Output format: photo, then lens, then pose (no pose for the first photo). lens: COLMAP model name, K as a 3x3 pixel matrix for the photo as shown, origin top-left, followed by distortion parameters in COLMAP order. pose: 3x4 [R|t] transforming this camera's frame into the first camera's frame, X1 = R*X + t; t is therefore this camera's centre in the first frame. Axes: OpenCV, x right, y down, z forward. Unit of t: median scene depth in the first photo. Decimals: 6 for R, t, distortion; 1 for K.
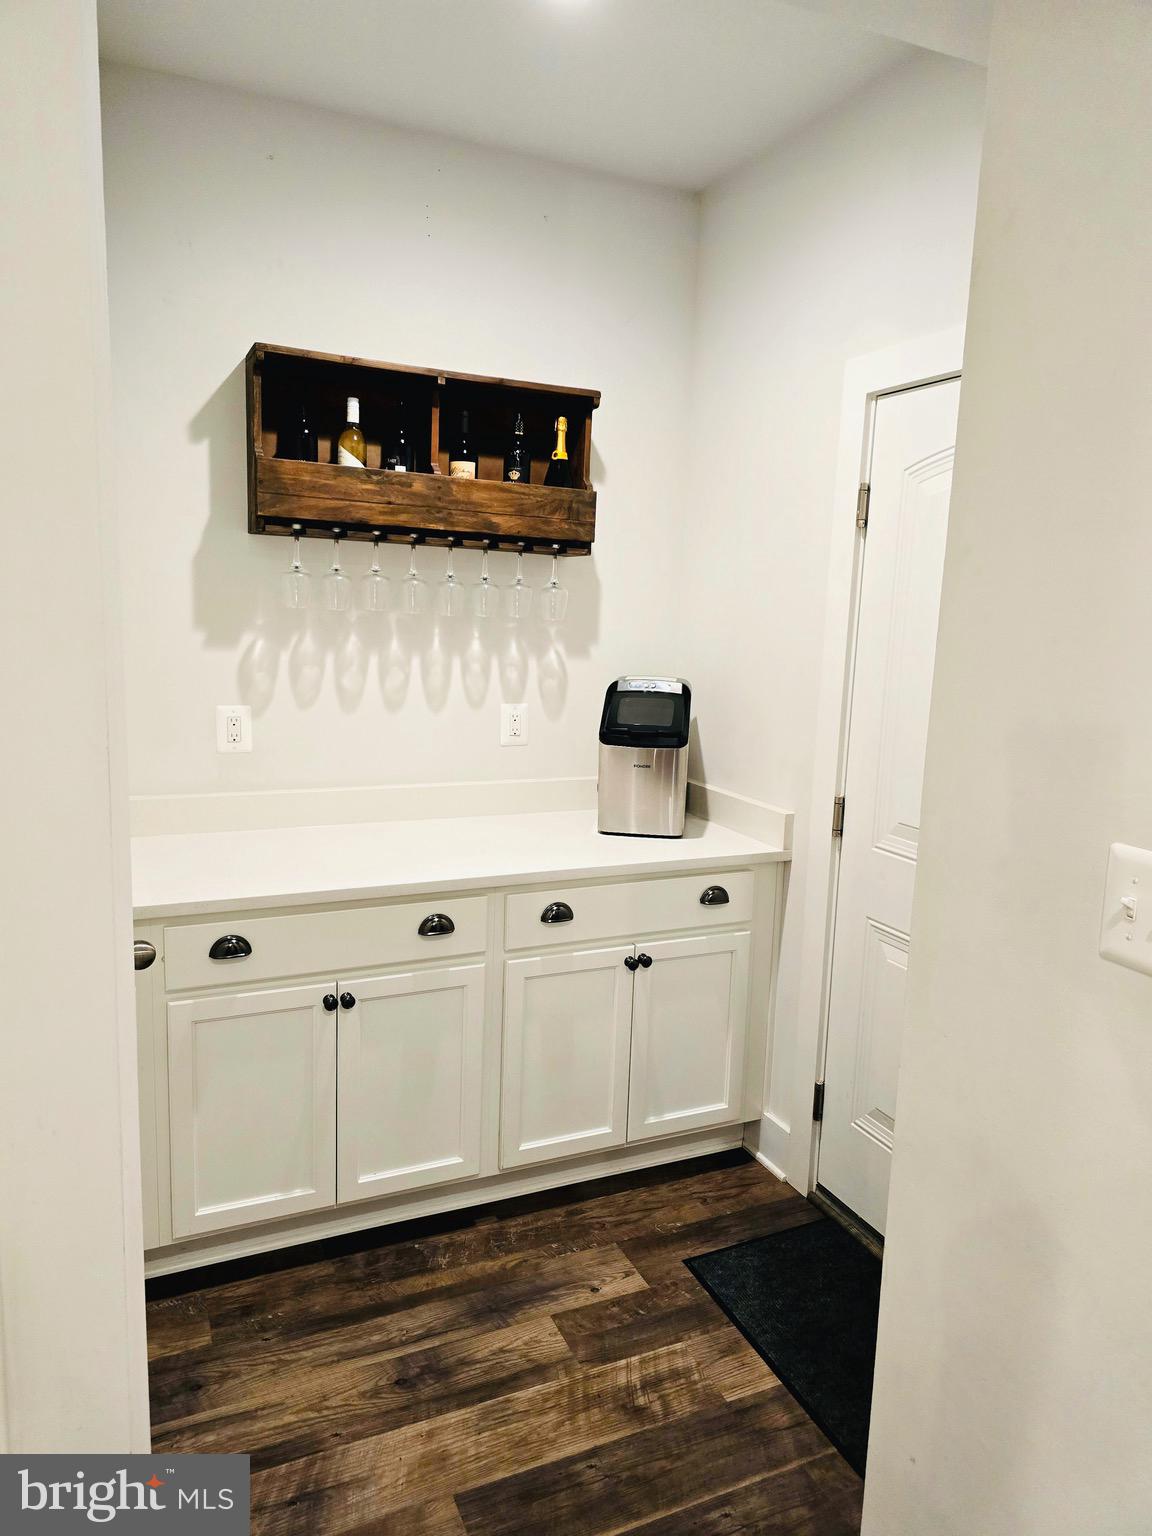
lens RADIAL K [[1029.4, 0, 576.0], [0, 1029.4, 768.0], [0, 0, 1]] dist [0.071353, -0.064411]
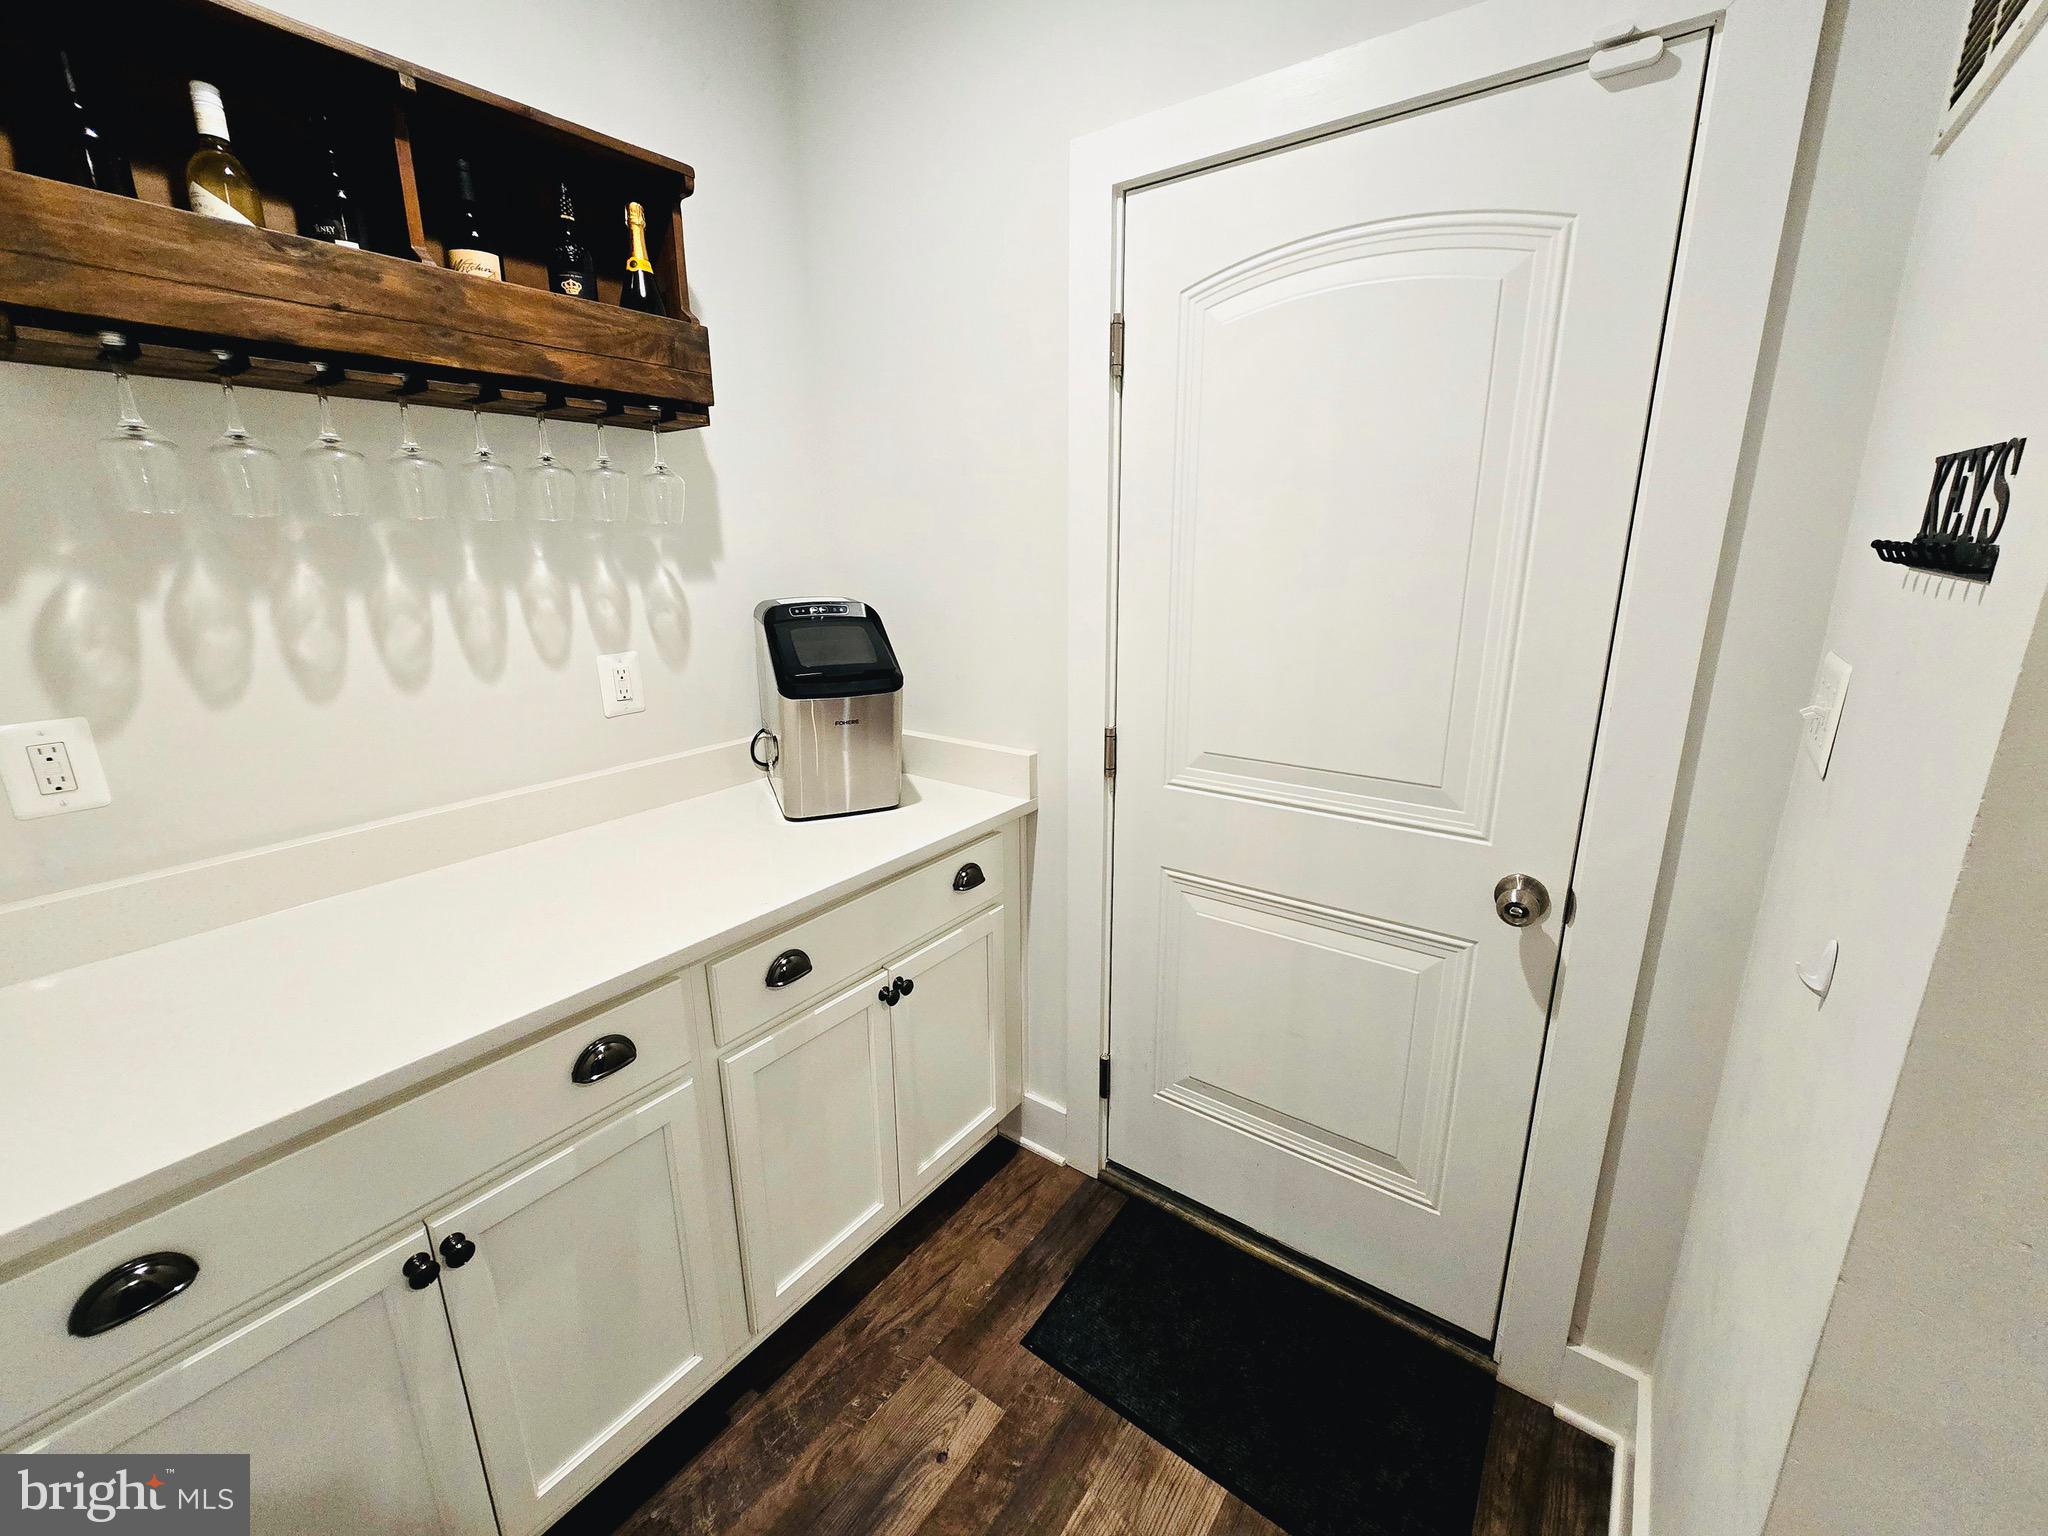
lens RADIAL K [[843.1, 0, 1016.8], [0, 843.1, 758.8], [0, 0, 1]] dist [-0.007017, 0.001054]
pose [[0.874828, -0.165121, 0.455424, -0.104024], [0.116293, 0.984208, 0.133453, -0.041648], [-0.470268, -0.063786, 0.880215, 0.421451]]
